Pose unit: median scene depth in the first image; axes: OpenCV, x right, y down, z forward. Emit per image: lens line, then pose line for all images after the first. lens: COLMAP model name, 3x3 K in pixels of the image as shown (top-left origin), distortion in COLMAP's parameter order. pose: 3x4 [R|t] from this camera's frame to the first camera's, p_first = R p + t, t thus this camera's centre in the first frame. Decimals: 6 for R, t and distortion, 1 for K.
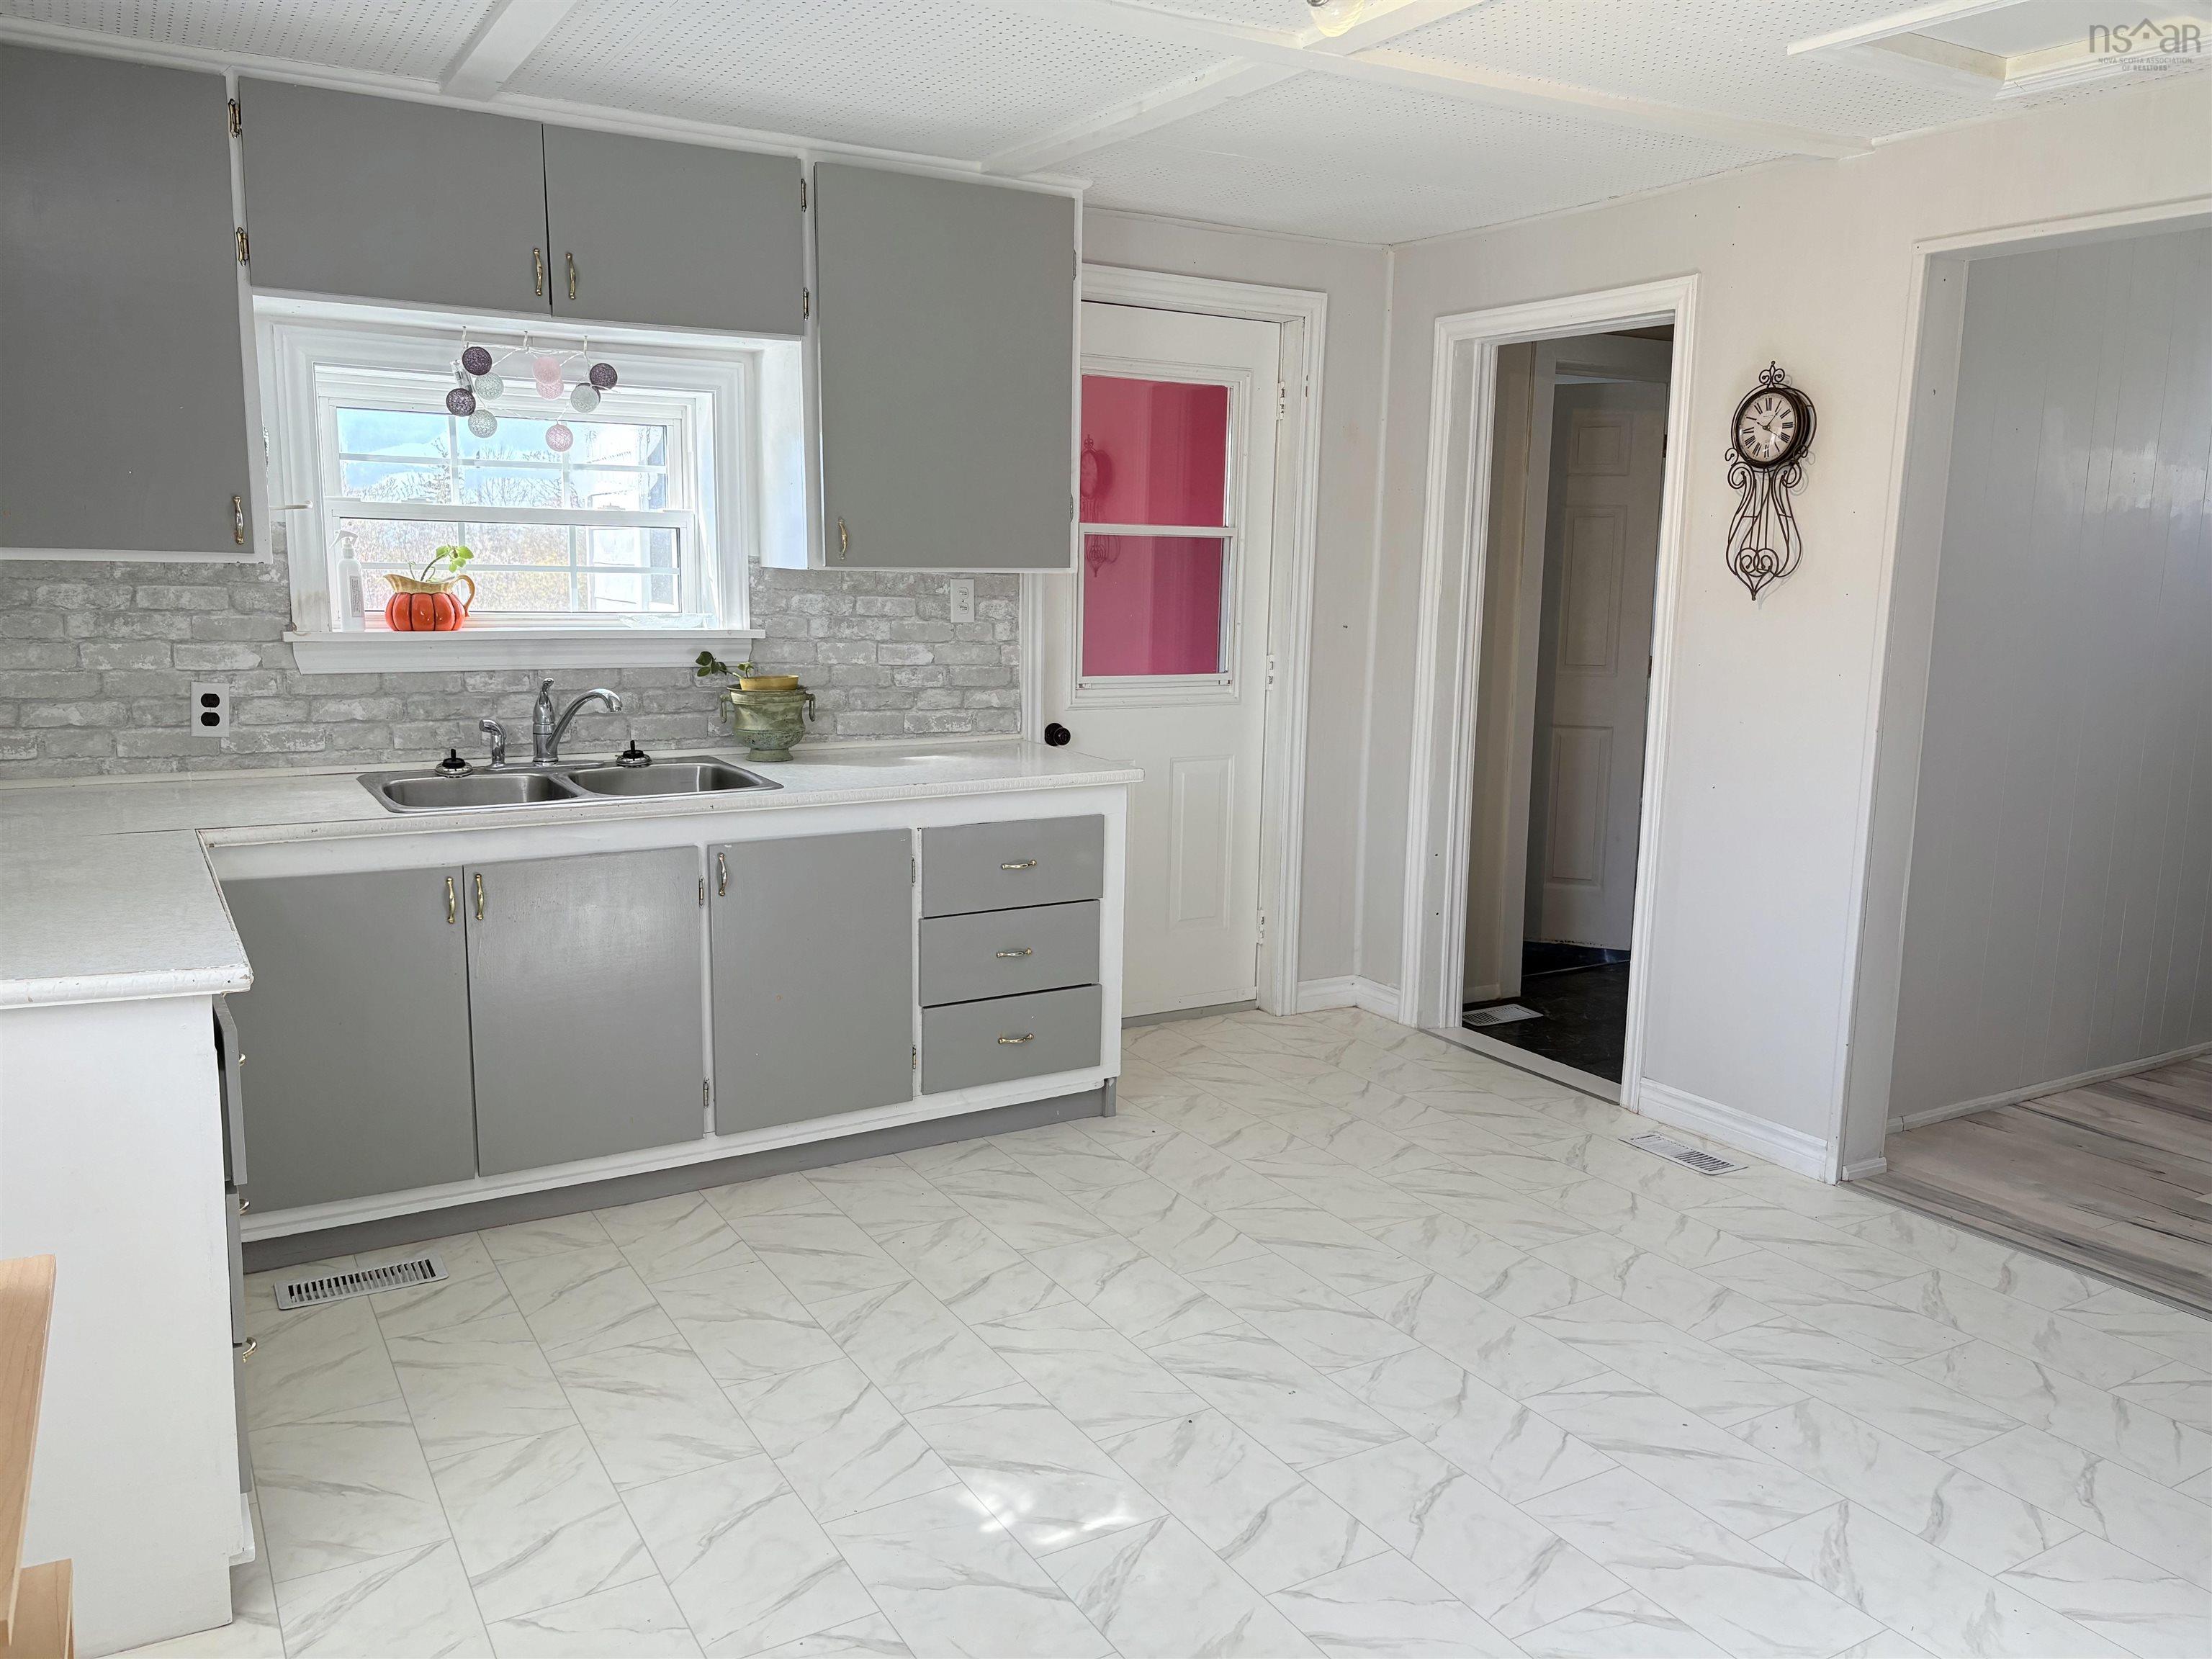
lens RADIAL K [[1675.0, 0, 1111.5], [0, 1675.0, 839.9], [0, 0, 1]] dist [0.044071, -0.018141]
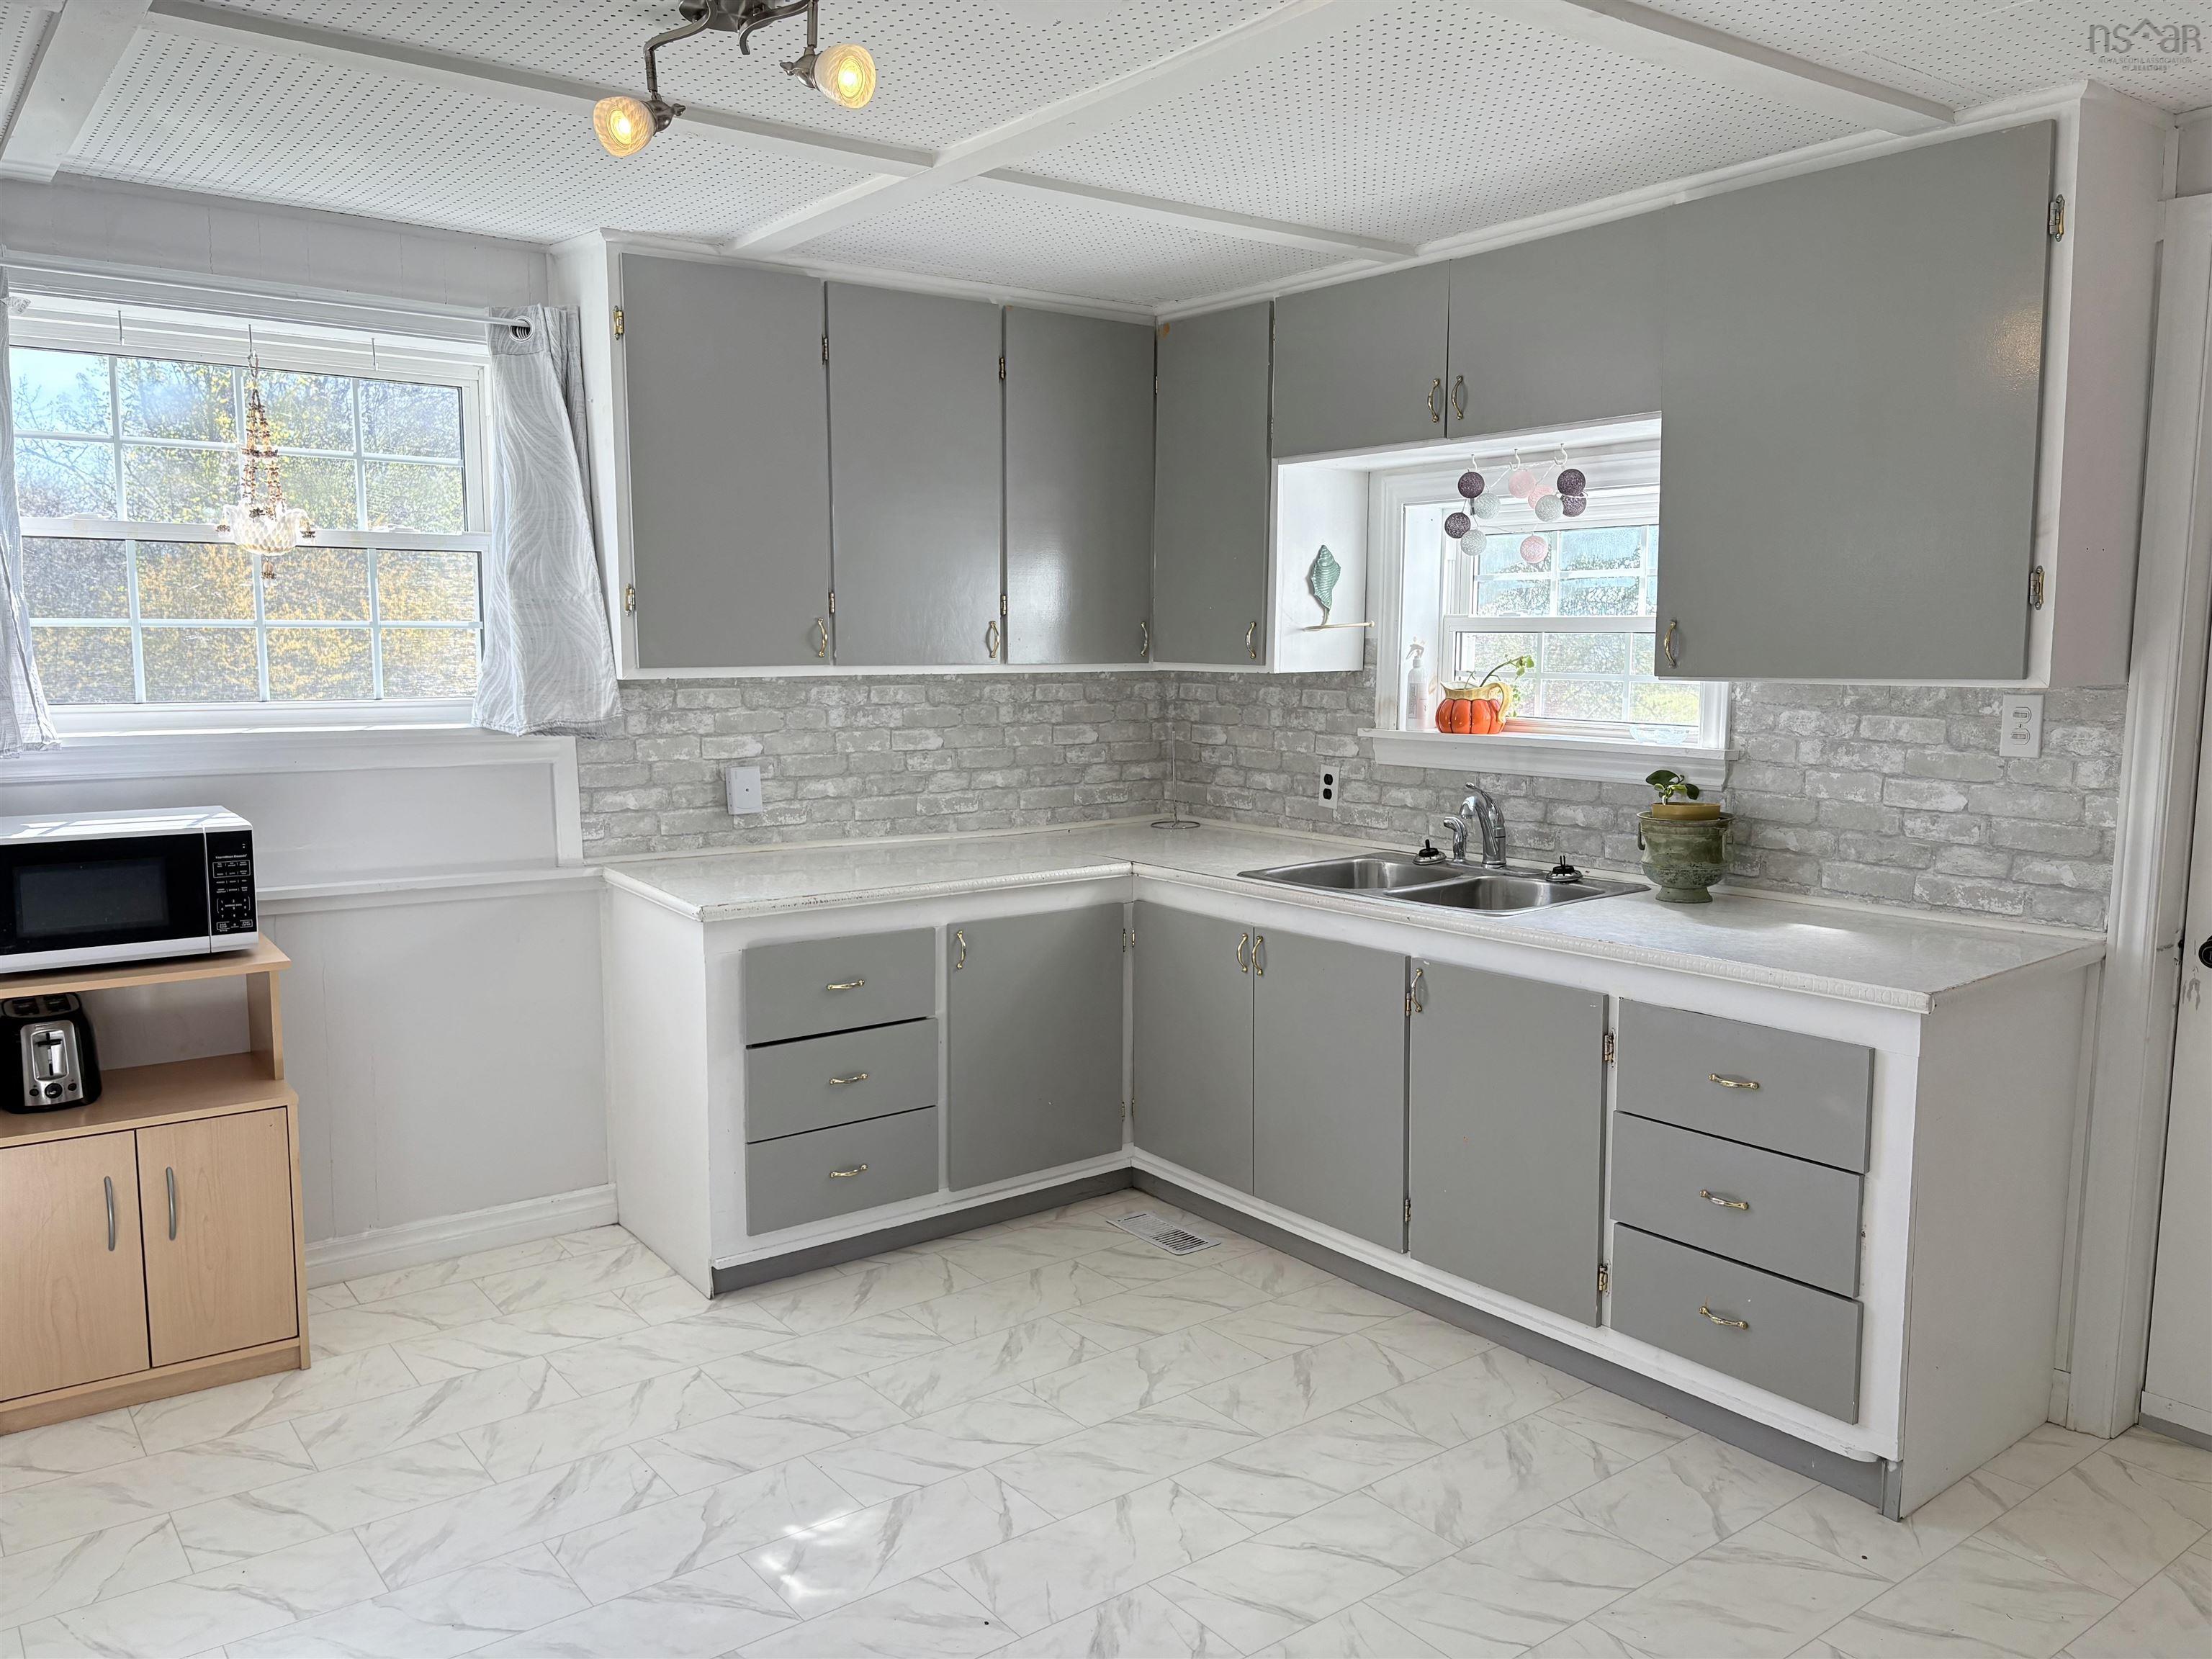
lens RADIAL K [[1675.0, 0, 1113.9], [0, 1675.0, 821.8], [0, 0, 1]] dist [0.044071, -0.018141]
pose [[0.118925, 0.087930, -0.989002, 0.674990], [-0.171518, 0.982916, 0.066764, -0.104549], [0.977977, 0.161692, 0.131975, 0.664628]]
